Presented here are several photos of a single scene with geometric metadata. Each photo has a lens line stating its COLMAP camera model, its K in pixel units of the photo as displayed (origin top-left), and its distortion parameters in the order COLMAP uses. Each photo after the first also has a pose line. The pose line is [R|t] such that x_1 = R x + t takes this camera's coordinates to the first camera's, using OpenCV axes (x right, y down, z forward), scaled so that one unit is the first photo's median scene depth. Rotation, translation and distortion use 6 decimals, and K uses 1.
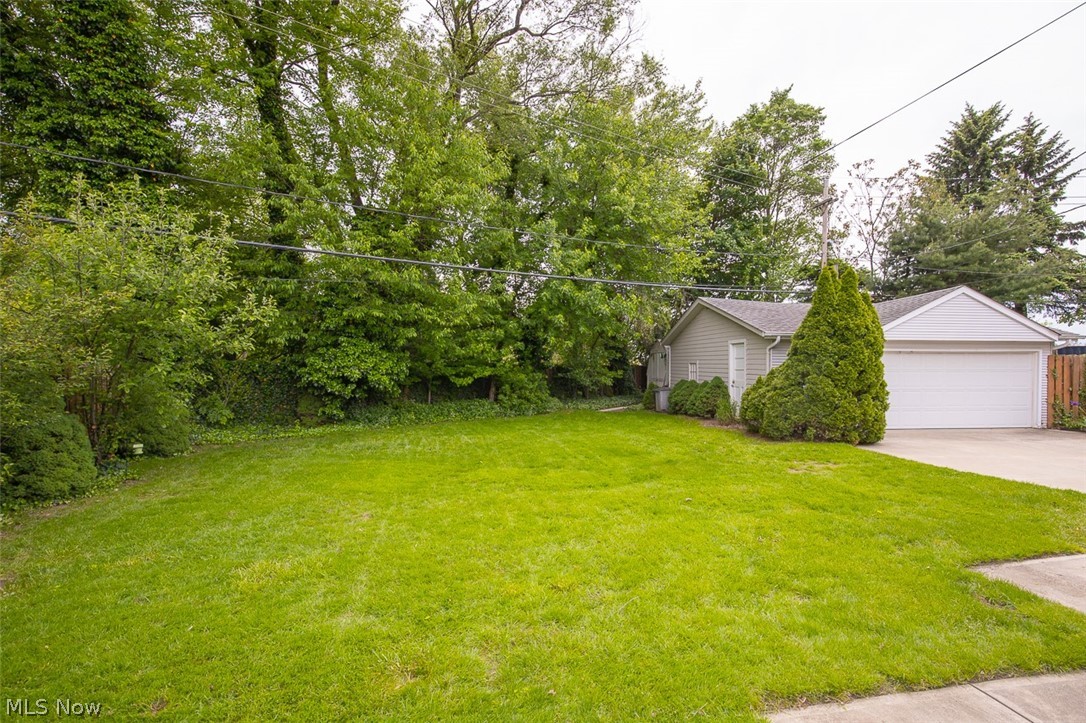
lens RADIAL K [[477.3, 0, 545.6], [0, 477.3, 420.7], [0, 0, 1]] dist [-0.022540, 0.008187]
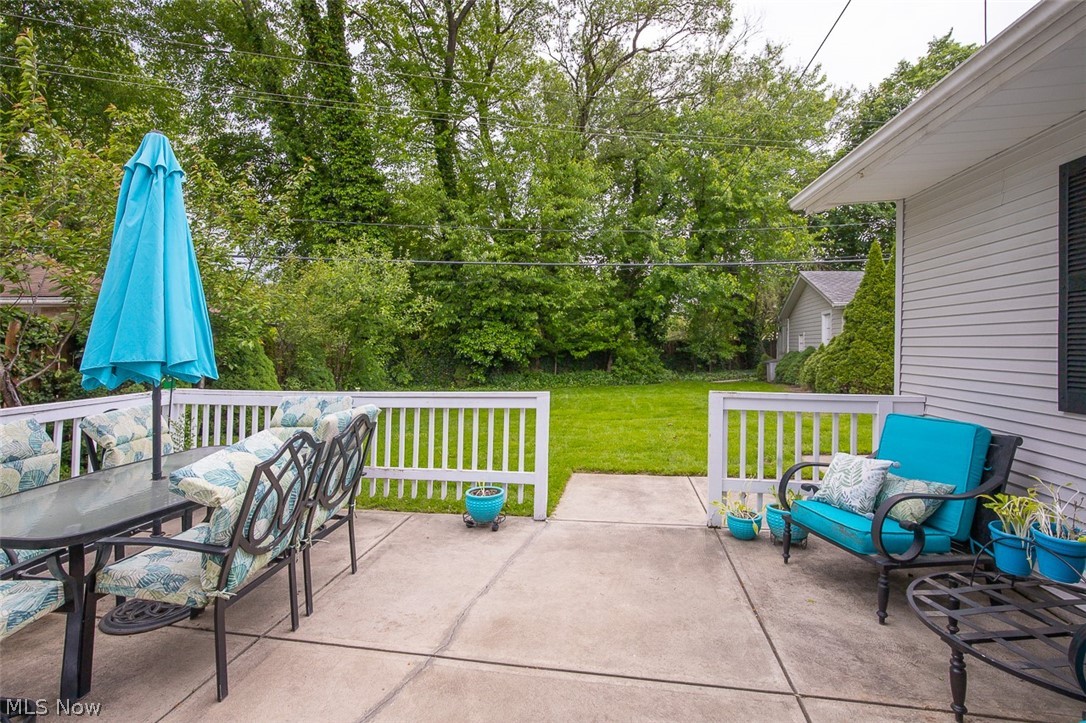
lens RADIAL K [[500.0, 0, 543.4], [0, 500.0, 374.4], [0, 0, 1]] dist [-0.009024, 0.000344]
pose [[0.939482, 0.002384, -0.342590, 0.207415], [-0.023181, 0.998126, -0.056623, 0.049864], [0.341813, 0.061138, 0.937777, -0.252249]]
